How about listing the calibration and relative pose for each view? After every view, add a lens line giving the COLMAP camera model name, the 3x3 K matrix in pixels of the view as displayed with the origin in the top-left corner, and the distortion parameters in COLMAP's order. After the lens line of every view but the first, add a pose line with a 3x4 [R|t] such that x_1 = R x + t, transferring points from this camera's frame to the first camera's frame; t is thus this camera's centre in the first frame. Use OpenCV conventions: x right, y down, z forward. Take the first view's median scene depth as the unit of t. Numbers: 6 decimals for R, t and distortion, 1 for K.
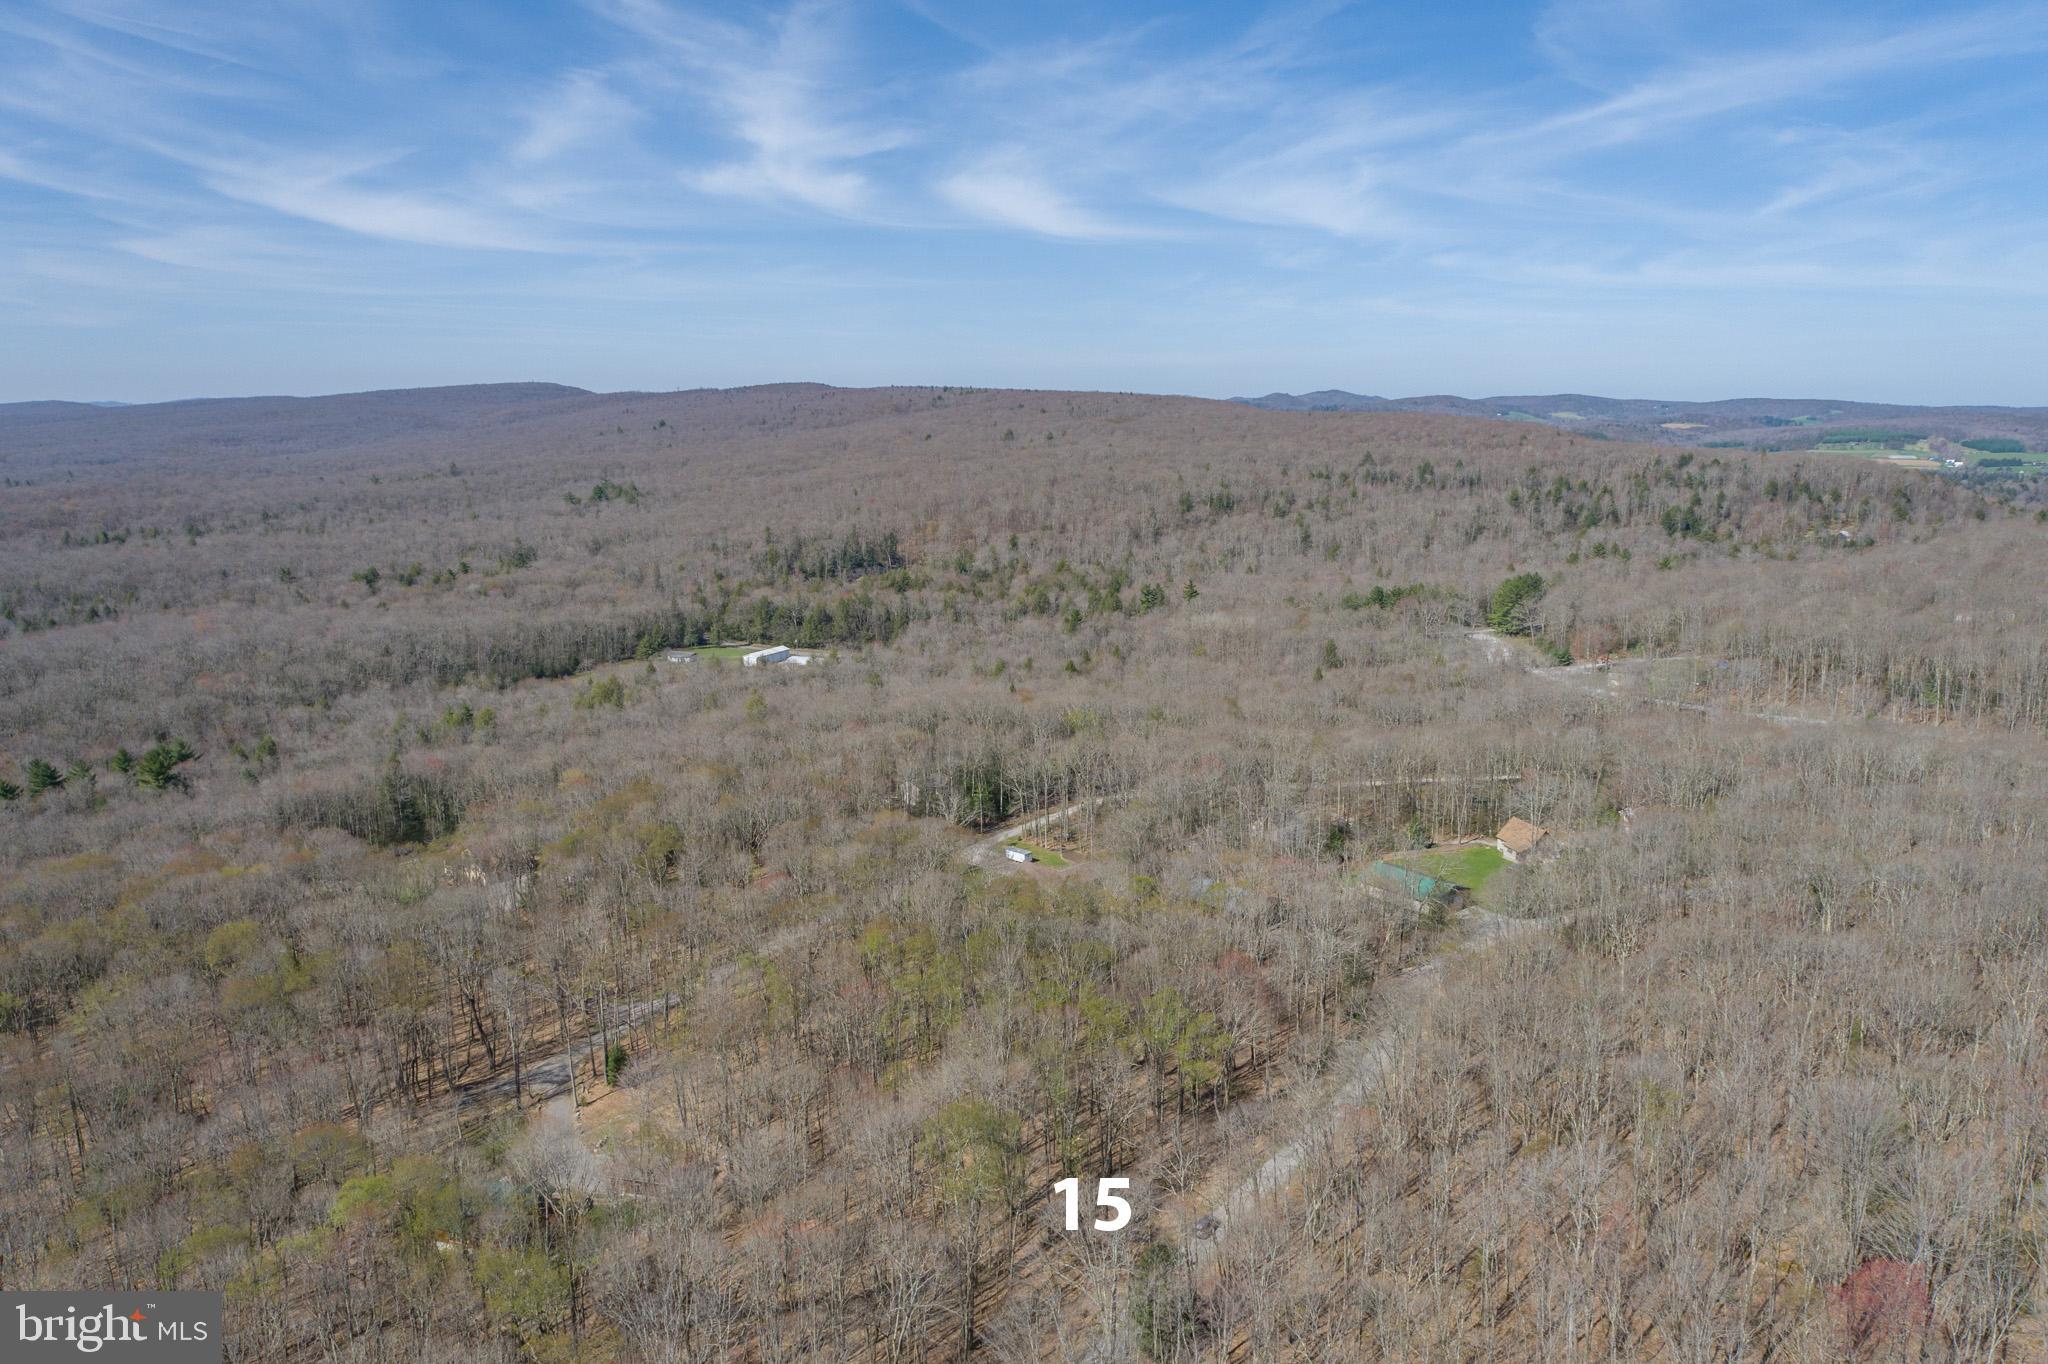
lens RADIAL K [[1405.8, 0, 1020.9], [0, 1405.8, 681.3], [0, 0, 1]] dist [-0.002885, 0.013764]
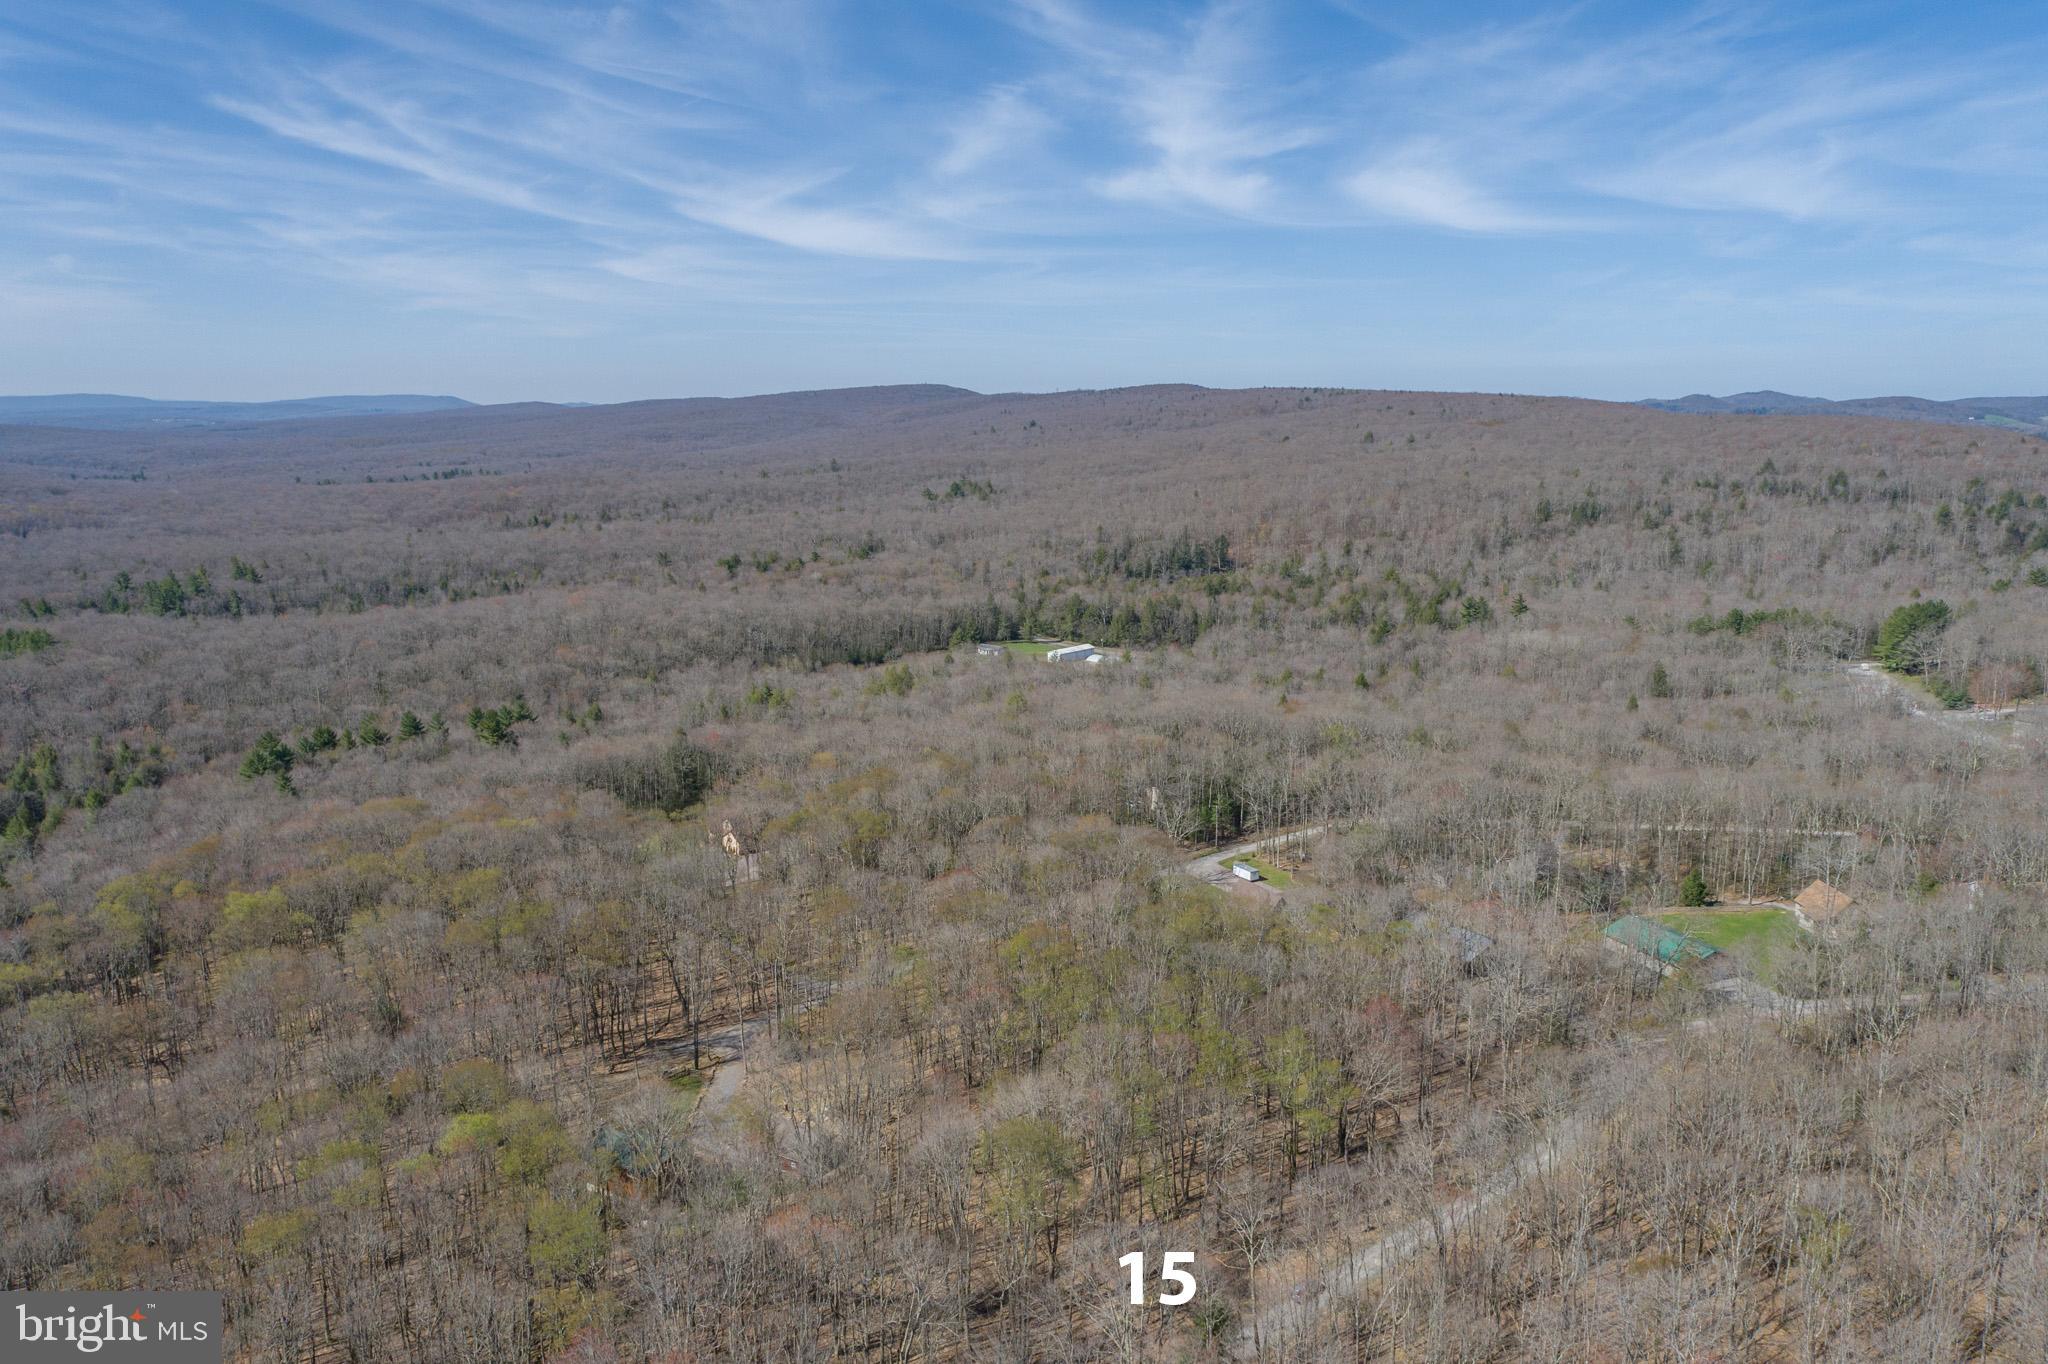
lens RADIAL K [[1405.8, 0, 1019.4], [0, 1405.8, 681.6], [0, 0, 1]] dist [-0.002885, 0.013764]
pose [[0.962602, 0.054314, -0.265420, 0.035173], [-0.054587, 0.998489, 0.006354, -0.001459], [0.265364, 0.008372, 0.964112, 0.011555]]
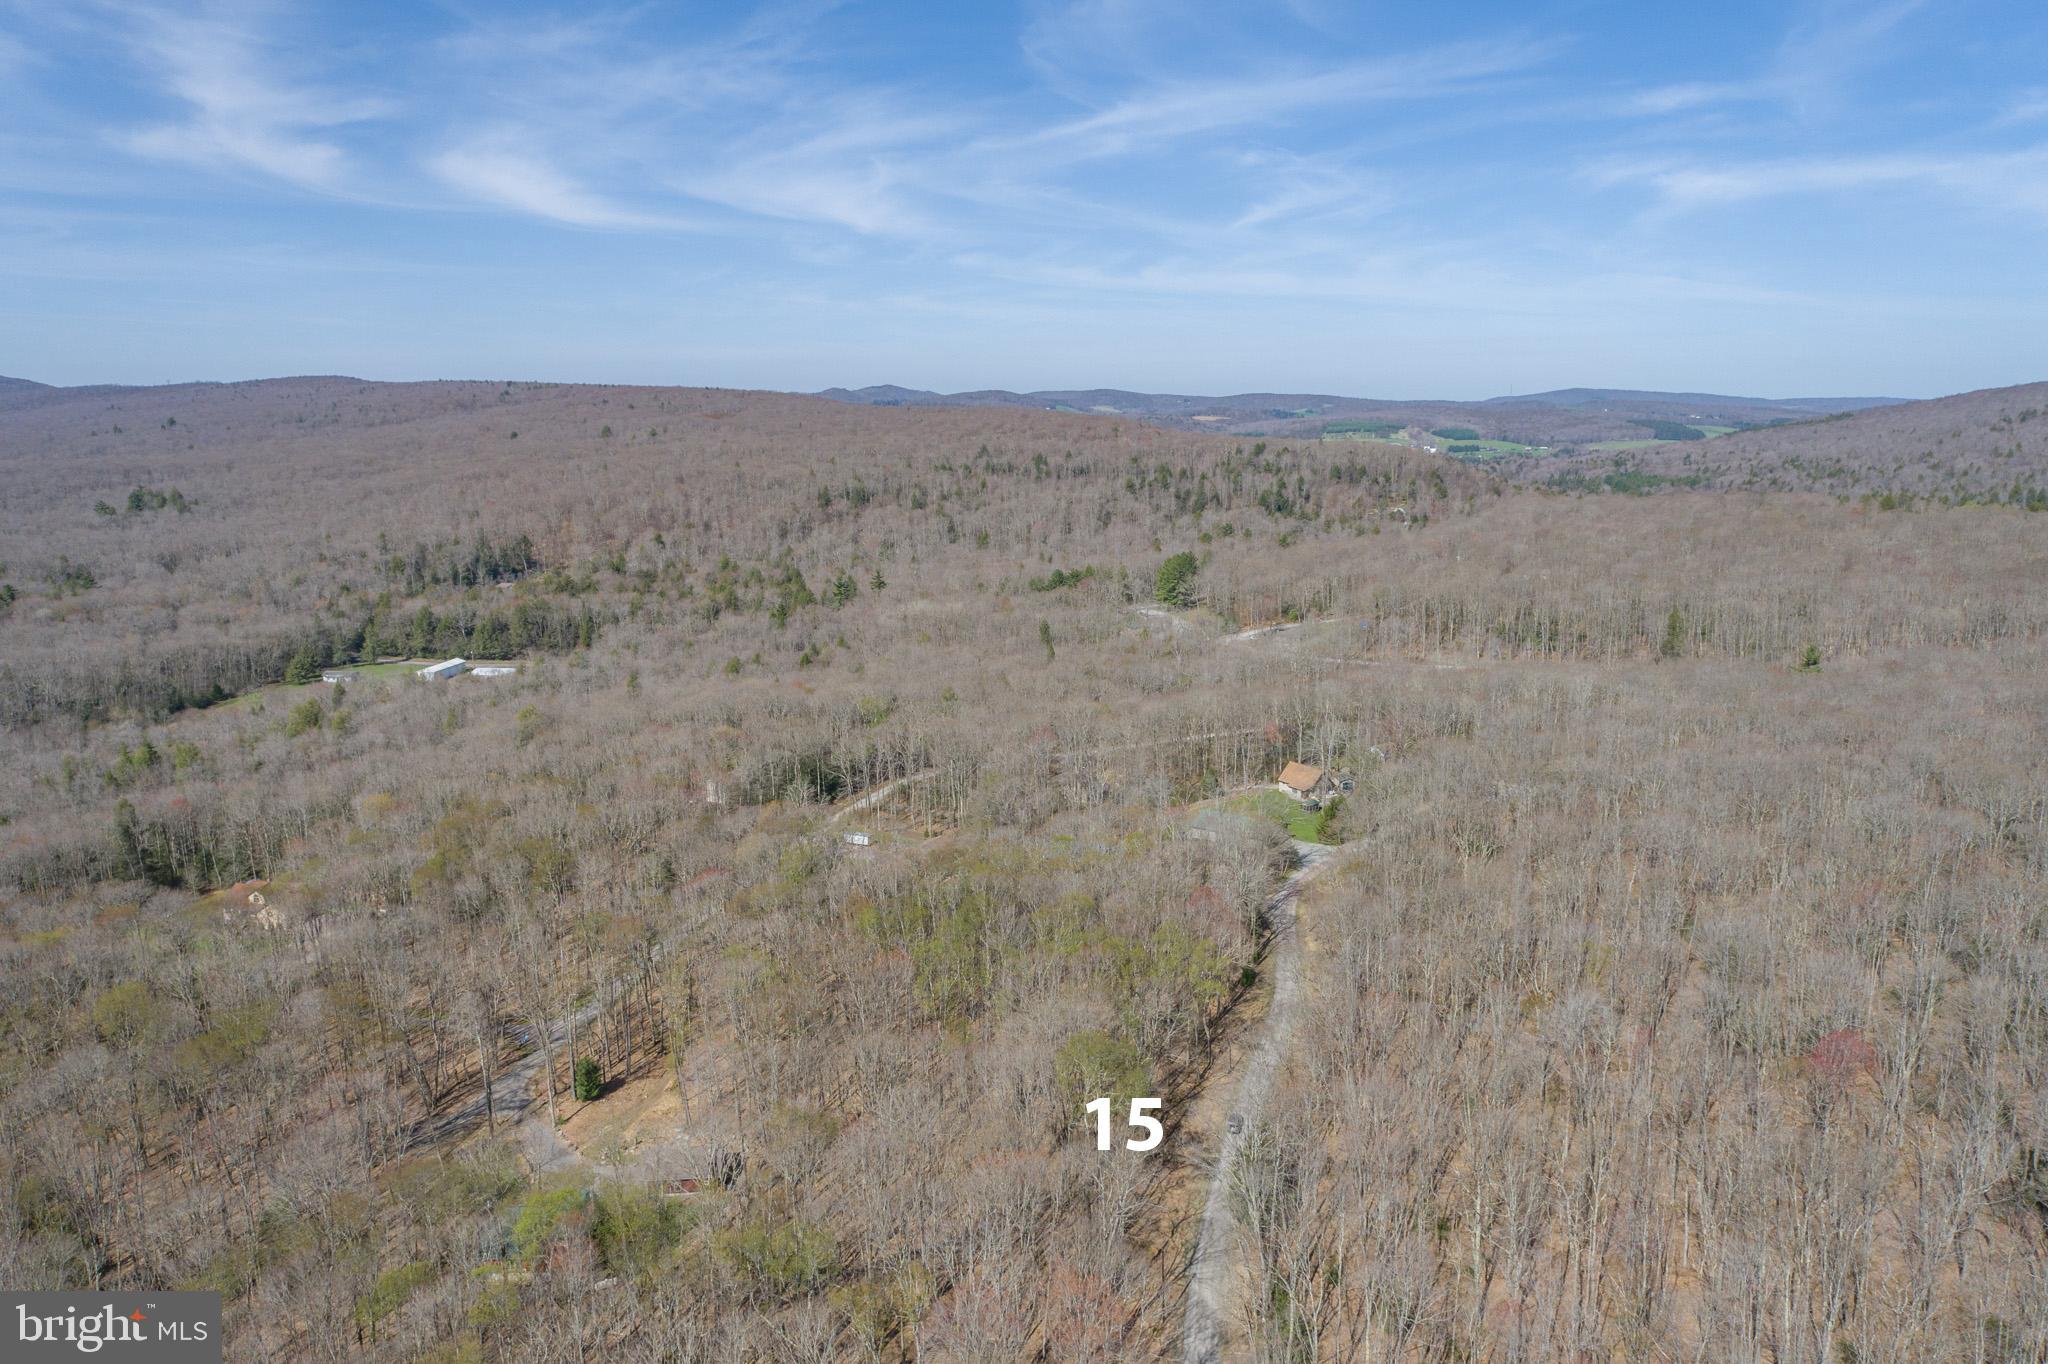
lens RADIAL K [[1405.8, 0, 1013.5], [0, 1405.8, 696.7], [0, 0, 1]] dist [-0.002885, 0.013764]
pose [[0.948186, -0.067172, 0.310534, -0.075278], [0.062835, 0.997736, 0.023961, 0.000746], [-0.311440, -0.003207, 0.950260, -0.004848]]
